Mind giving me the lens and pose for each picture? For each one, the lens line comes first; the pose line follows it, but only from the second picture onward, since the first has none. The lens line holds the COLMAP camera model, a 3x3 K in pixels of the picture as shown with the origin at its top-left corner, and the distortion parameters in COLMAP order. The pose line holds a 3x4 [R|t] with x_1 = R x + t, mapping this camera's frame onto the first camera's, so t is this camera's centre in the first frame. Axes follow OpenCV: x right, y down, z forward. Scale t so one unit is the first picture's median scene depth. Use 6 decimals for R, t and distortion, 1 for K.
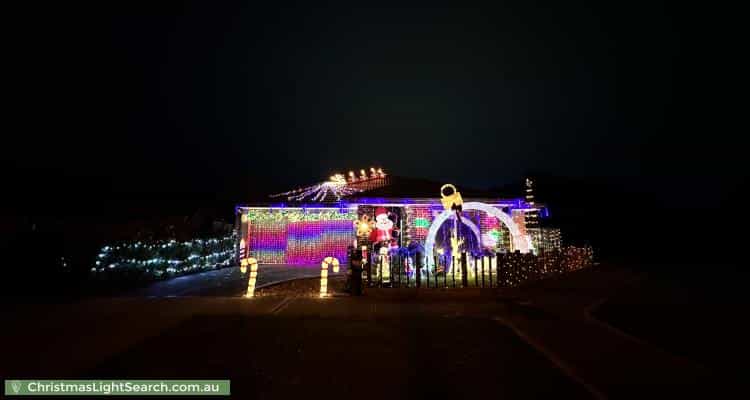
lens RADIAL K [[302.0, 0, 379.1], [0, 302.0, 197.2], [0, 0, 1]] dist [0.018404, 0.000411]
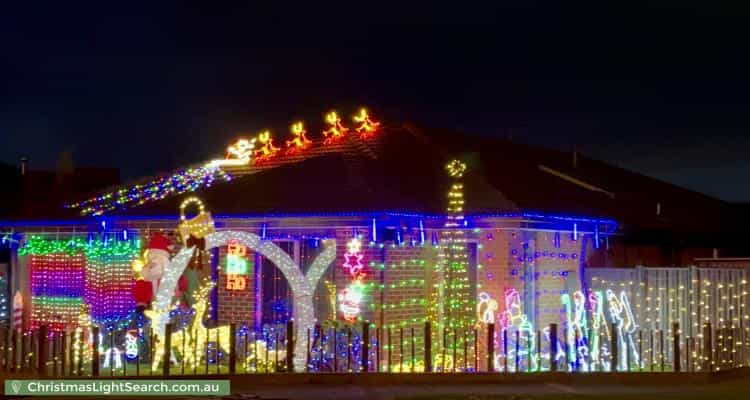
lens RADIAL K [[1360.2, 0, 352.4], [0, 1360.2, 198.4], [0, 0, 1]] dist [0.034981, 0.000000]
pose [[0.799745, -0.024423, -0.599842, 1.600873], [0.076285, 0.995207, 0.061187, -0.140798], [0.595473, -0.094693, 0.797775, -0.625594]]
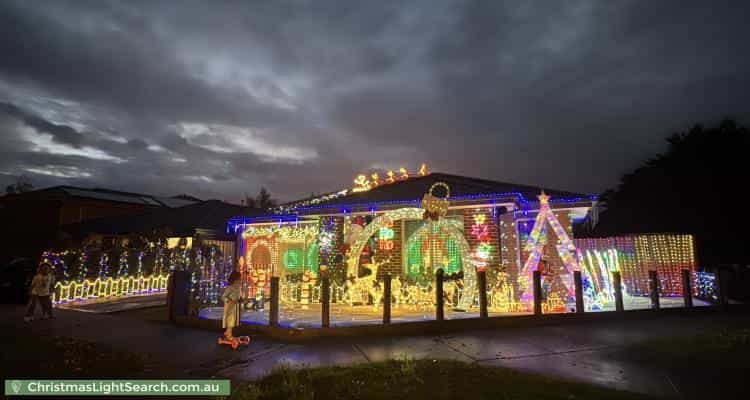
lens RADIAL K [[375.3, 0, 364.3], [0, 375.3, 202.0], [0, 0, 1]] dist [-0.000222, 0.001614]
pose [[0.851999, -0.073810, -0.518314, 0.590304], [0.081325, 0.996654, -0.008248, 0.002264], [0.517188, -0.035125, 0.855151, 0.153010]]
